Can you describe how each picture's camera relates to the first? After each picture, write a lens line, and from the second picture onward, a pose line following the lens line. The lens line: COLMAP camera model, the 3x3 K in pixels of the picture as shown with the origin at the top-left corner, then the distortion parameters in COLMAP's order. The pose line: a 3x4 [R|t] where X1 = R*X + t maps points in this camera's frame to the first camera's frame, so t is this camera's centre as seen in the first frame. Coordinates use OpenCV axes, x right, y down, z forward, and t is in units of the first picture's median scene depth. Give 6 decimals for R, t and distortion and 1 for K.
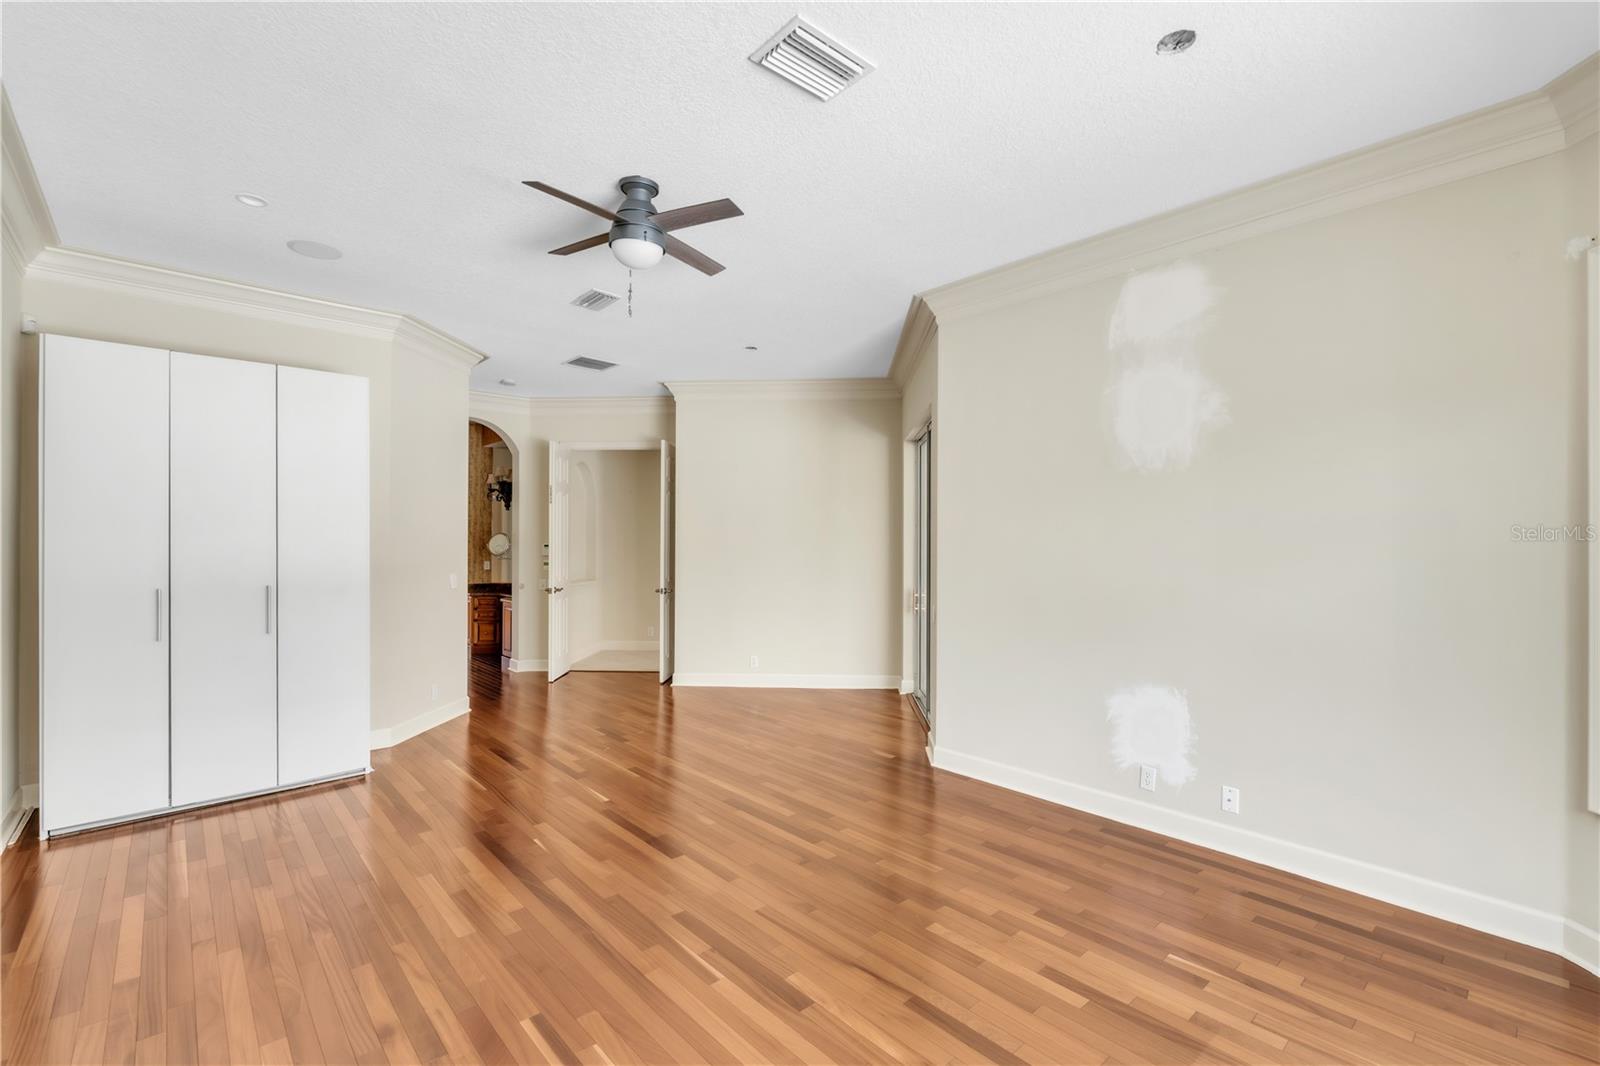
lens RADIAL K [[713.4, 0, 798.1], [0, 713.4, 541.3], [0, 0, 1]] dist [-0.003209, -0.000750]
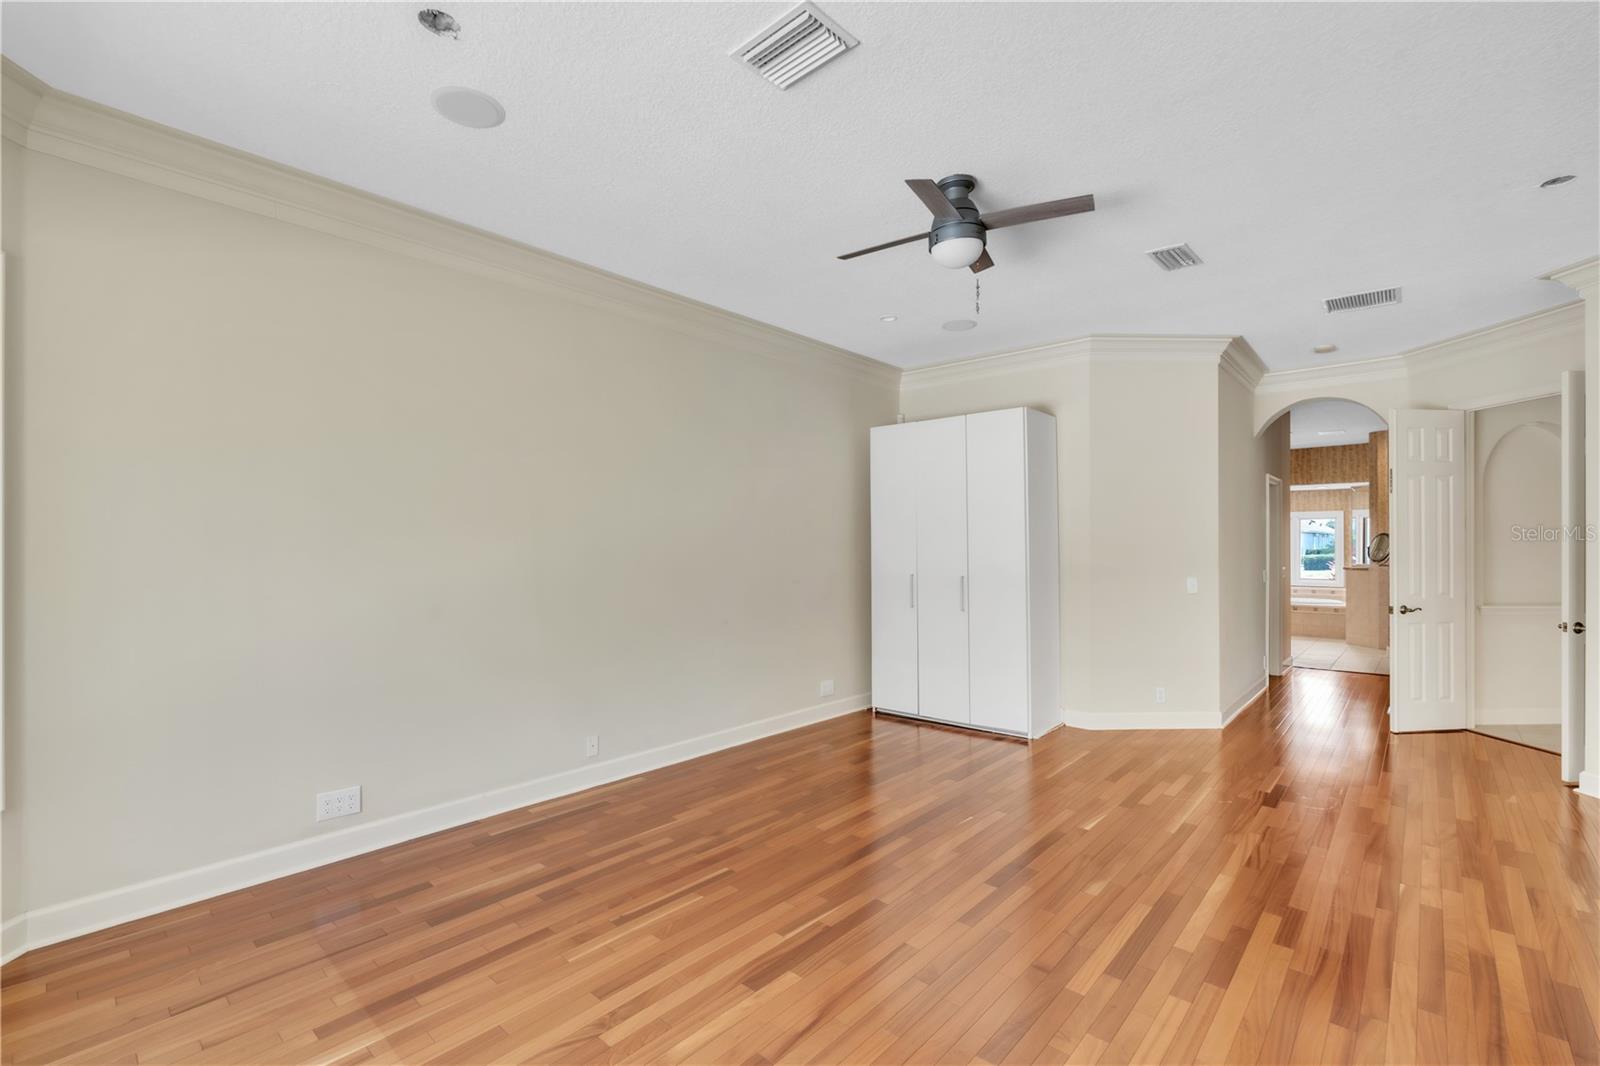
lens RADIAL K [[713.4, 0, 798.1], [0, 713.4, 541.3], [0, 0, 1]] dist [-0.003209, -0.000750]
pose [[0.089890, -0.007996, -0.995920, 0.605458], [-0.000145, 0.999968, -0.008042, 0.006771], [0.995952, 0.000867, 0.089886, 0.560344]]
